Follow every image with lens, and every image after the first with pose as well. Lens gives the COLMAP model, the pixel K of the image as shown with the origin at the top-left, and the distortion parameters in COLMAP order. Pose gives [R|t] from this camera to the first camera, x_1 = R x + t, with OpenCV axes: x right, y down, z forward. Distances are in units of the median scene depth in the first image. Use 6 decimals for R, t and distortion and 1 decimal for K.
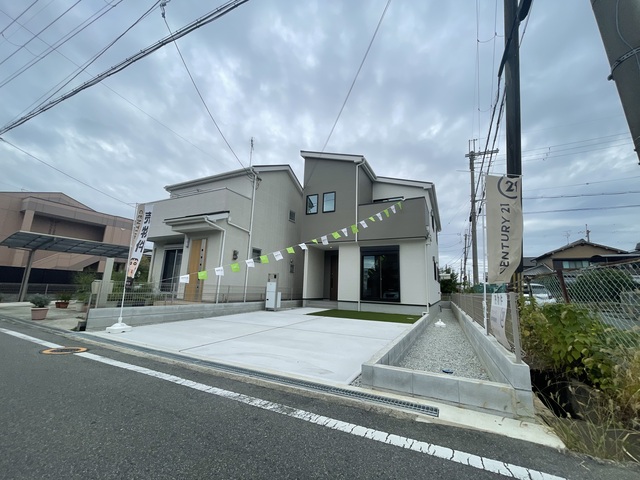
lens RADIAL K [[256.9, 0, 324.2], [0, 256.9, 240.8], [0, 0, 1]] dist [-0.001700, -0.000077]
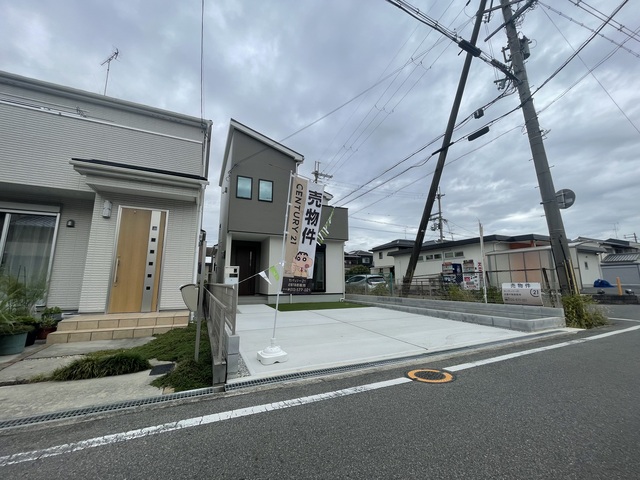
lens RADIAL K [[256.9, 0, 324.2], [0, 256.9, 240.8], [0, 0, 1]] dist [-0.001700, -0.000077]
pose [[0.610153, 0.095011, 0.786566, -1.226752], [-0.132392, 0.991051, -0.017013, 0.039620], [-0.781144, -0.093755, 0.617272, 0.497764]]
